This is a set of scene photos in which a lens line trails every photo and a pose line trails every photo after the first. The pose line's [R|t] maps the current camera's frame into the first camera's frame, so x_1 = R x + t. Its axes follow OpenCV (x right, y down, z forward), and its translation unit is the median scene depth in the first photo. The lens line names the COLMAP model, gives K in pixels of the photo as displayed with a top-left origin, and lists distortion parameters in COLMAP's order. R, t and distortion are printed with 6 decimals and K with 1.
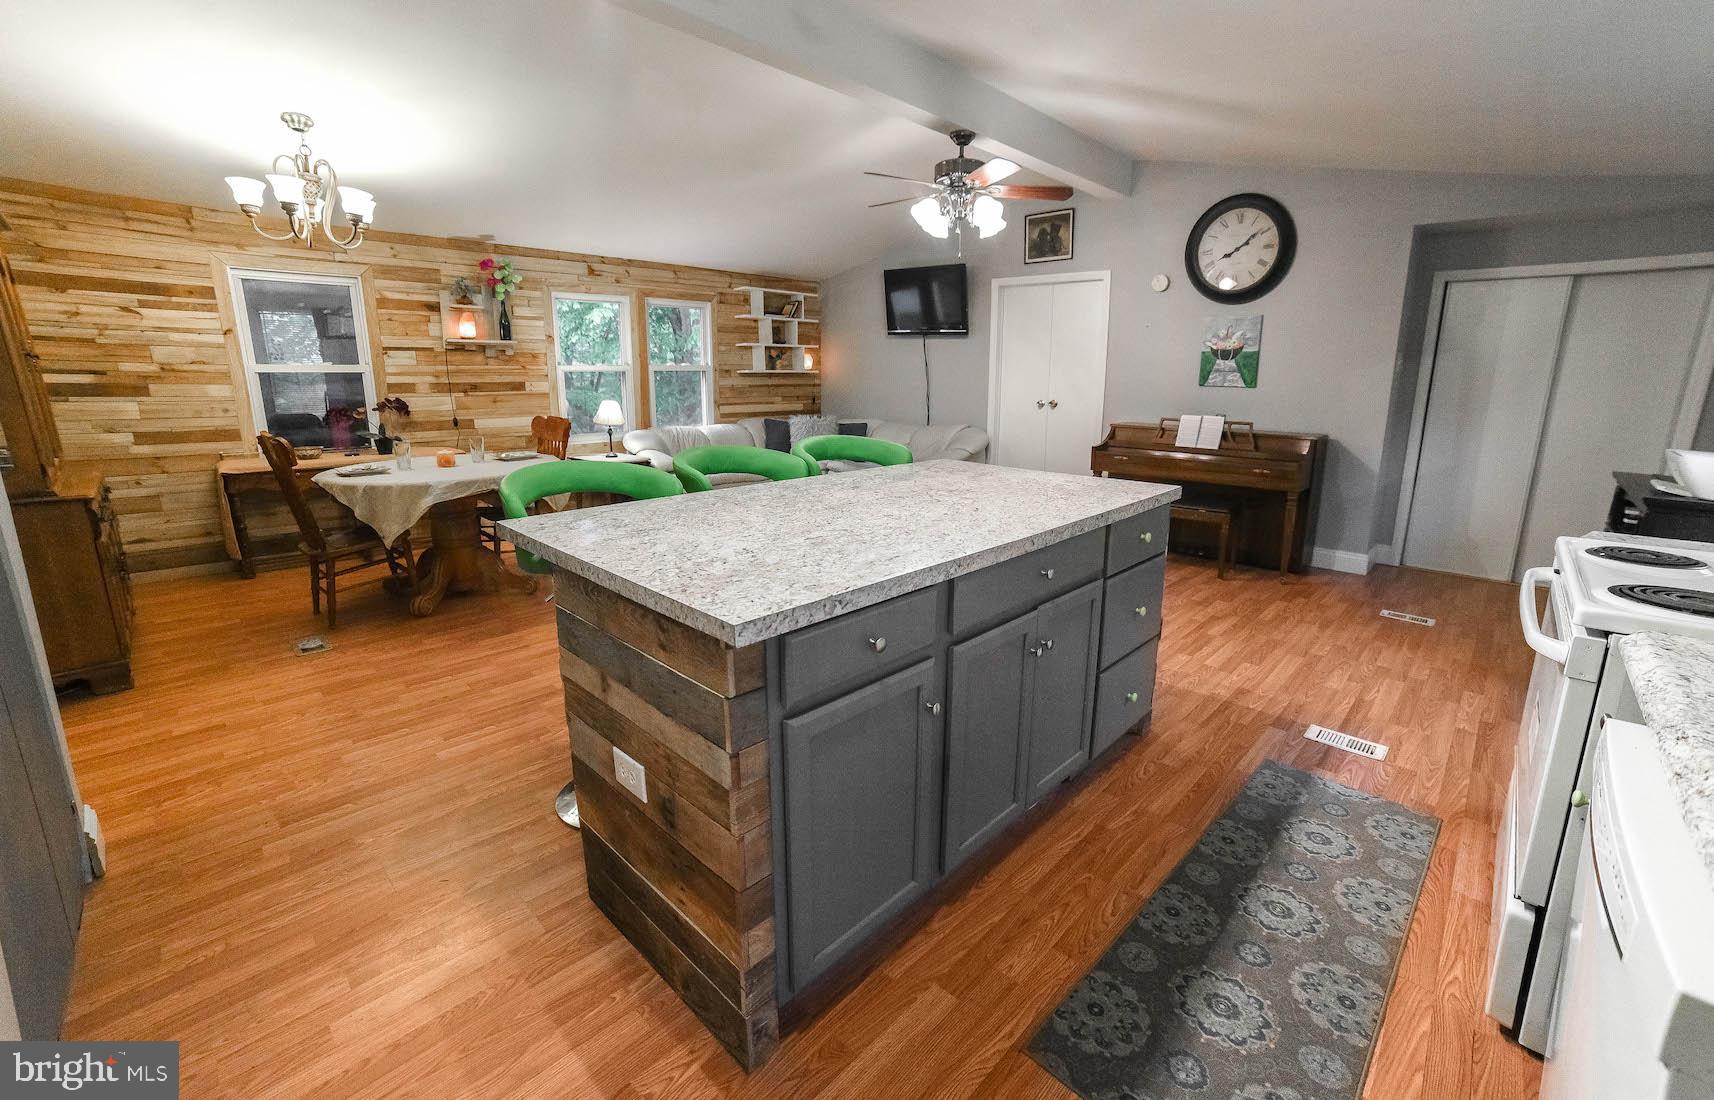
lens RADIAL K [[714.0, 0, 868.0], [0, 714.0, 520.1], [0, 0, 1]] dist [-0.079506, 0.040624]
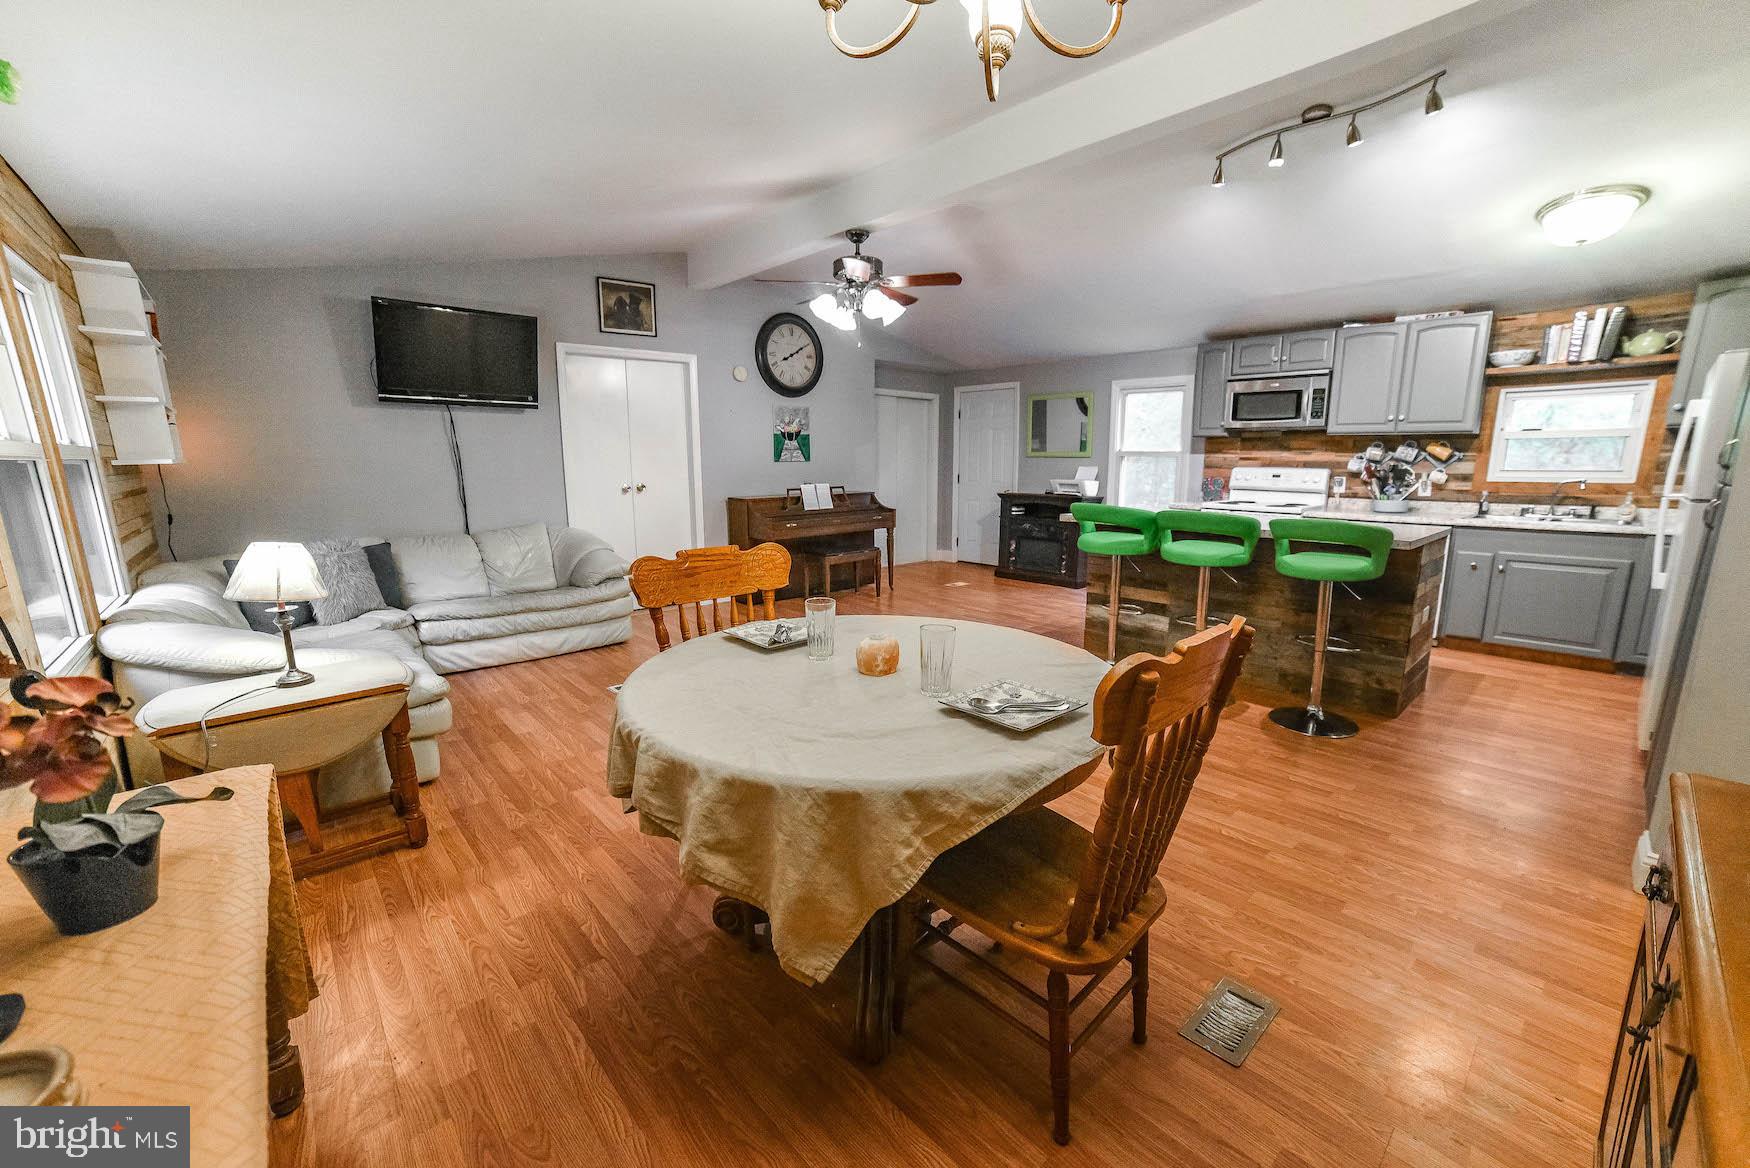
lens RADIAL K [[729.9, 0, 884.7], [0, 729.9, 600.4], [0, 0, 1]] dist [-0.081573, 0.035948]
pose [[0.062917, -0.204196, 0.976906, -0.766148], [0.208742, 0.959888, 0.187195, -0.147976], [-0.975945, 0.192144, 0.103018, 0.689405]]
